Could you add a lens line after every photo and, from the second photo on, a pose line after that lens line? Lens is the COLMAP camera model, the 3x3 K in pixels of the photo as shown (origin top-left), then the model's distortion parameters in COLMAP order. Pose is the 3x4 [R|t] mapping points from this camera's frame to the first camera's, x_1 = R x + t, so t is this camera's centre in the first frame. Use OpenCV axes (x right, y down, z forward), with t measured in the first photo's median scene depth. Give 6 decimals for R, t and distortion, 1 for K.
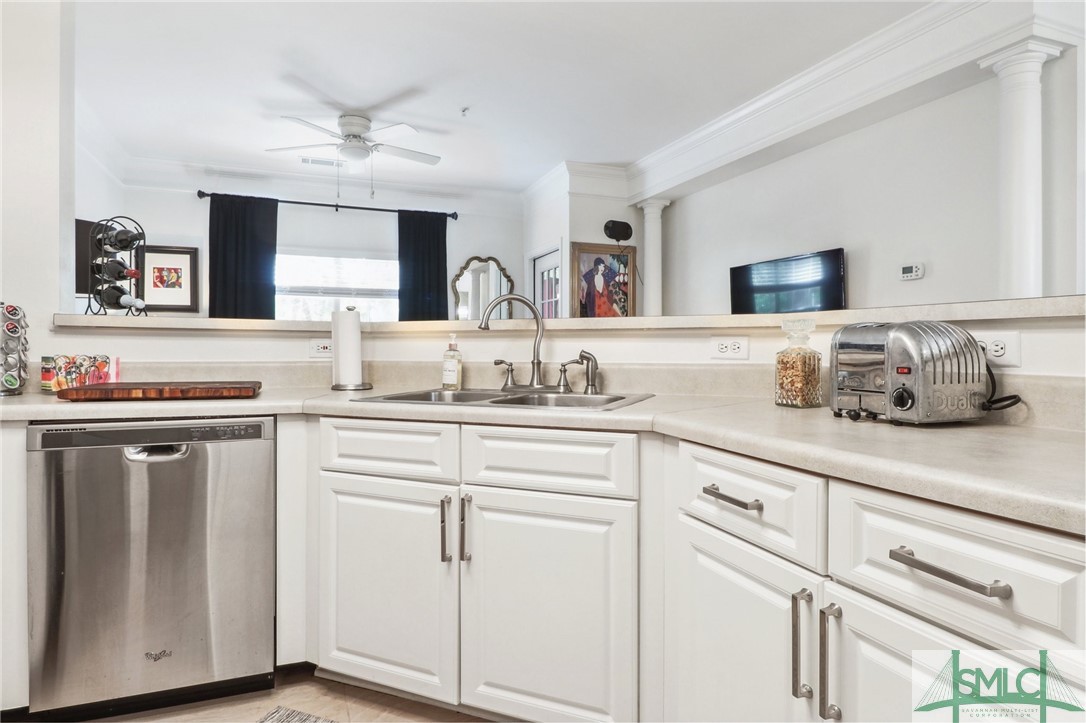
lens RADIAL K [[621.4, 0, 542.2], [0, 621.4, 354.3], [0, 0, 1]] dist [-0.004669, -0.000146]
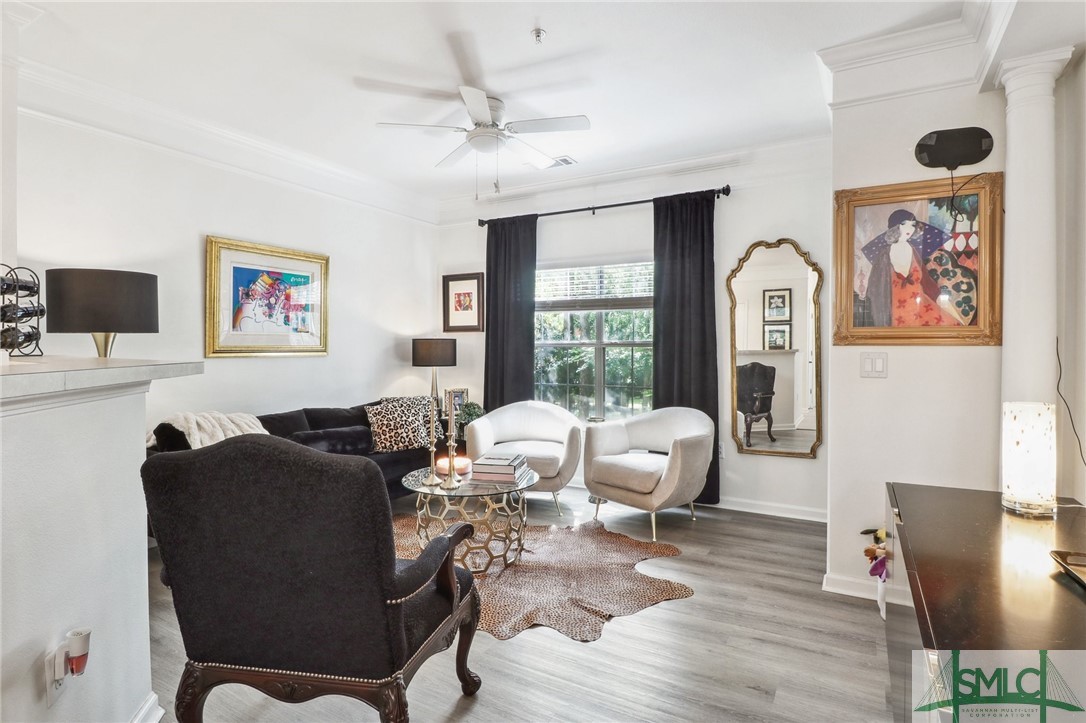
lens RADIAL K [[553.5, 0, 540.5], [0, 553.5, 356.4], [0, 0, 1]] dist [-0.000684, 0.000239]
pose [[0.615024, 0.013776, -0.788388, 0.271165], [-0.010739, 0.999901, 0.009094, -0.032550], [0.788435, 0.002873, 0.615111, 0.466660]]
